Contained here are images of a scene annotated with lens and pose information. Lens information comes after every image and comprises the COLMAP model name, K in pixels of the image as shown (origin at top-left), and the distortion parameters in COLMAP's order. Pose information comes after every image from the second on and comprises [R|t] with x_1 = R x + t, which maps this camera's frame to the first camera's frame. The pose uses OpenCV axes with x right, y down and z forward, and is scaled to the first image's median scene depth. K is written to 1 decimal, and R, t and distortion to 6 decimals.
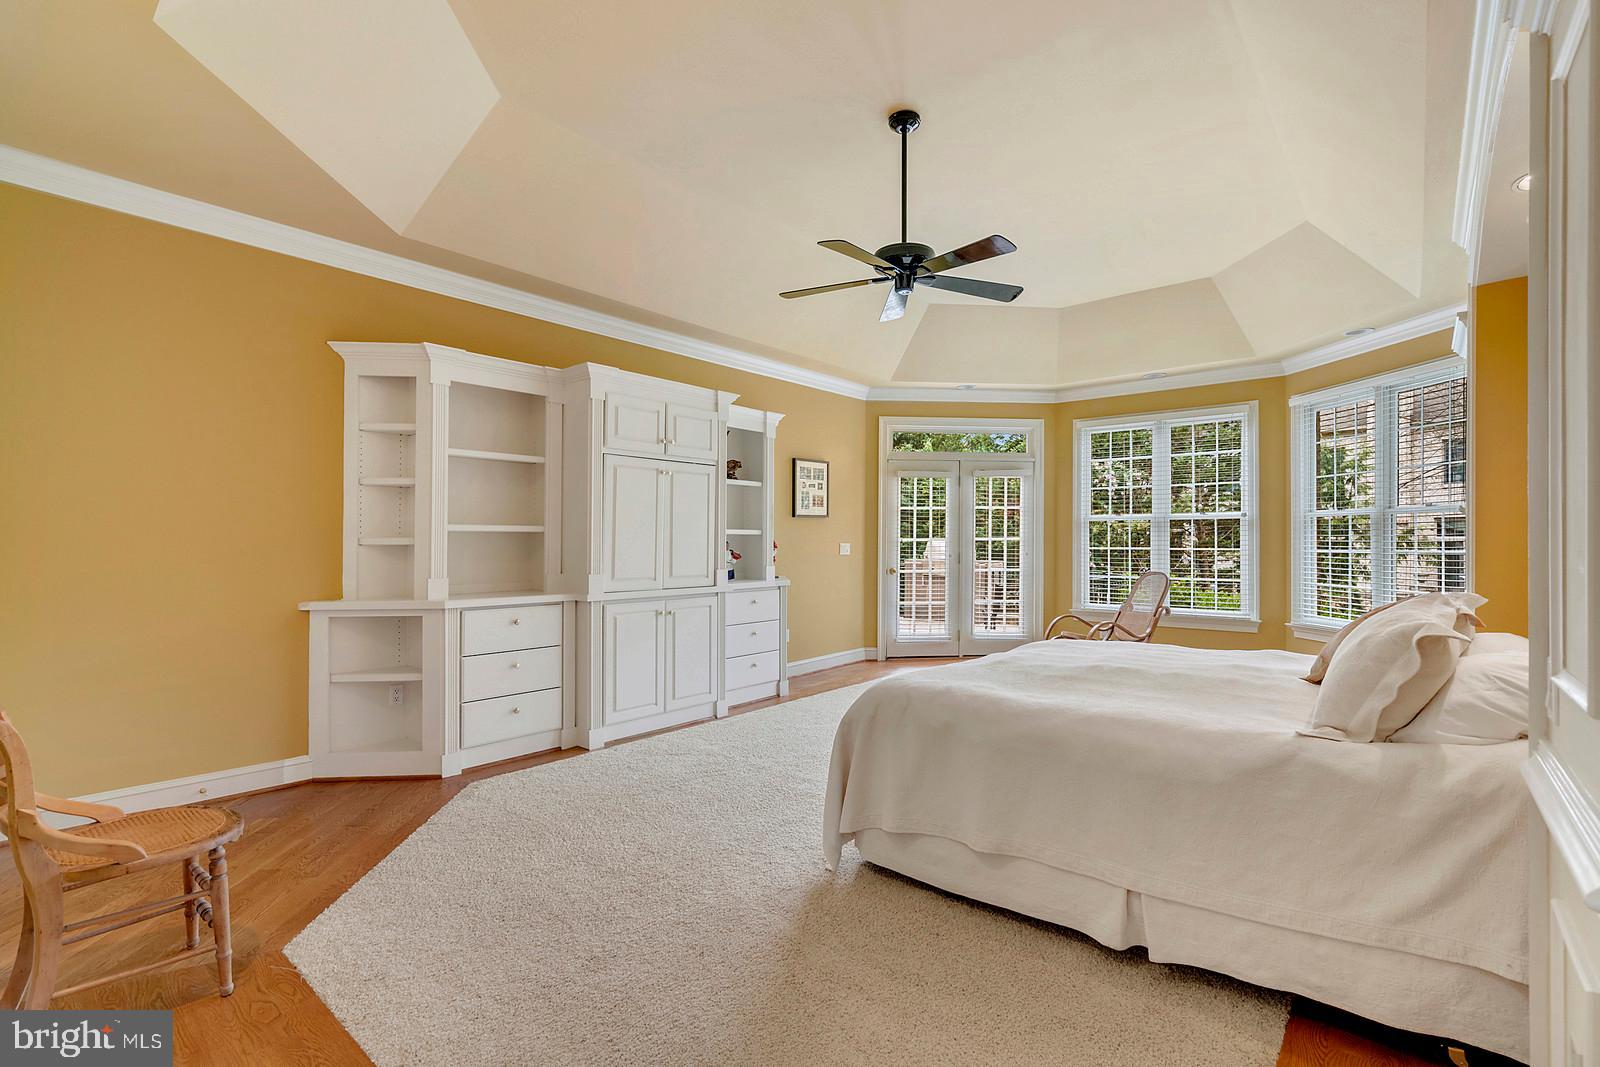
lens RADIAL K [[724.4, 0, 808.5], [0, 724.4, 543.4], [0, 0, 1]] dist [-0.001536, 0.000224]
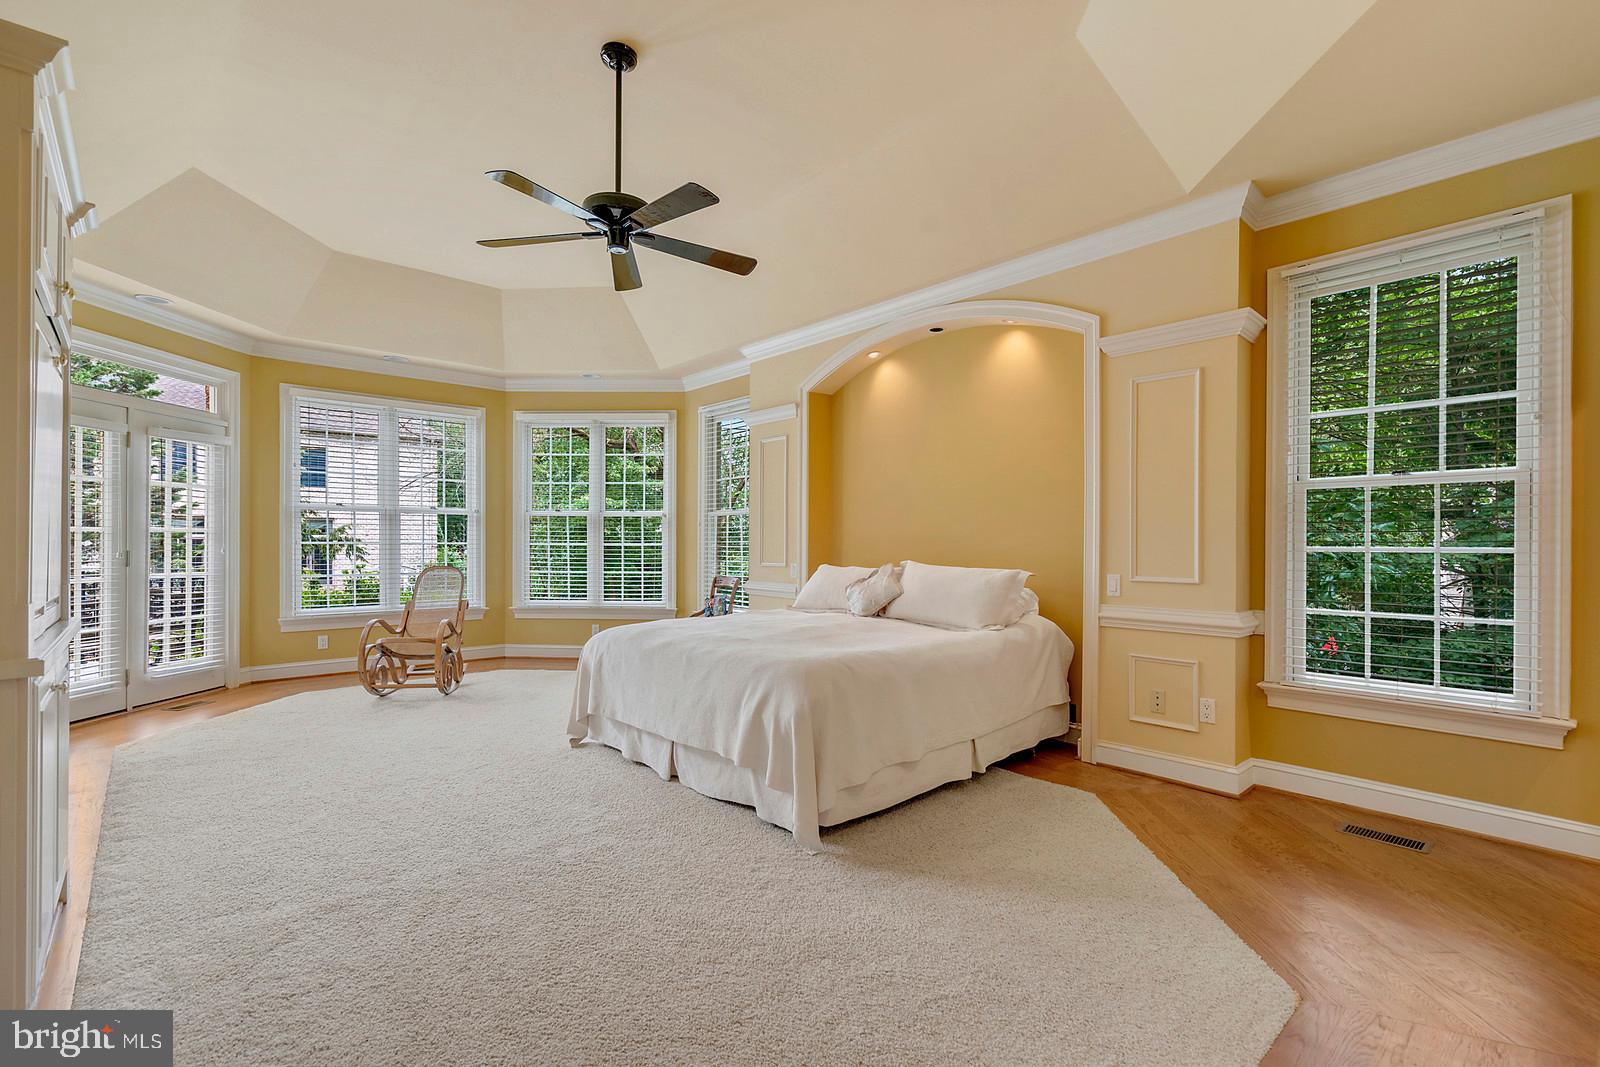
lens RADIAL K [[724.4, 0, 808.5], [0, 724.4, 543.4], [0, 0, 1]] dist [-0.001536, 0.000224]
pose [[0.133188, 0.001551, 0.991090, -0.610574], [-0.002856, 0.999995, -0.001181, 0.012163], [-0.991087, -0.002673, 0.133192, 0.553886]]
